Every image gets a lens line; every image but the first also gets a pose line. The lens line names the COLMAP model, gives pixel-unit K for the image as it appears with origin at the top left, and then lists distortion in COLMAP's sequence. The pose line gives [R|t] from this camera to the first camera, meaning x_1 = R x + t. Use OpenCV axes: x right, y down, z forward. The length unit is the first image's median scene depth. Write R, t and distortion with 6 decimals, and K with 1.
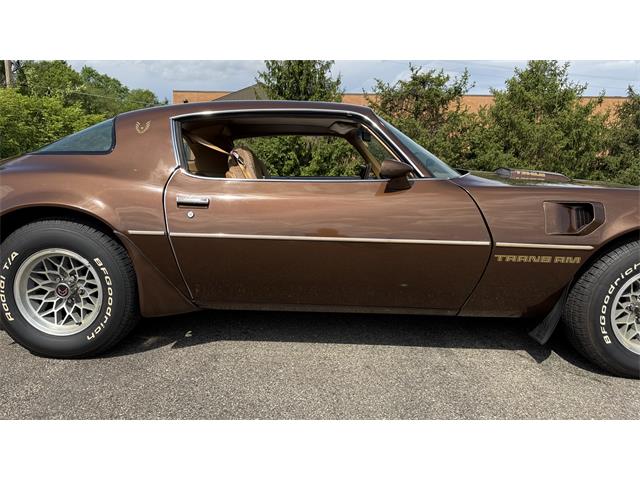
lens RADIAL K [[455.3, 0, 314.9], [0, 455.3, 245.4], [0, 0, 1]] dist [0.056370, -0.072584]
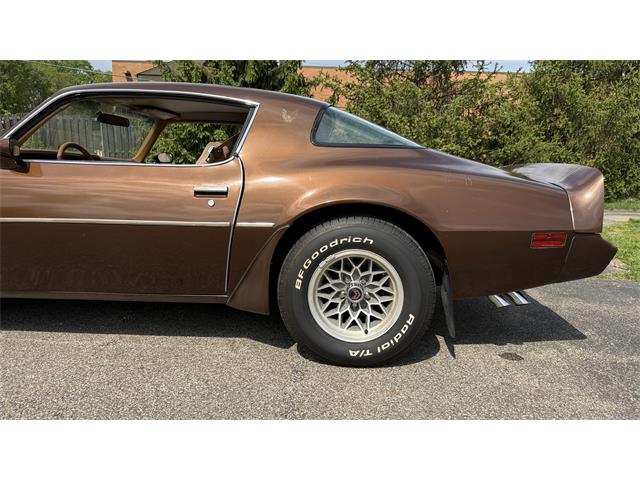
lens RADIAL K [[455.3, 0, 316.8], [0, 455.3, 240.7], [0, 0, 1]] dist [0.056370, -0.072584]
pose [[0.999821, 0.016839, 0.008625, 0.080771], [-0.016842, 0.999858, 0.000309, -0.053499], [-0.008619, -0.000454, 0.999963, 0.361219]]
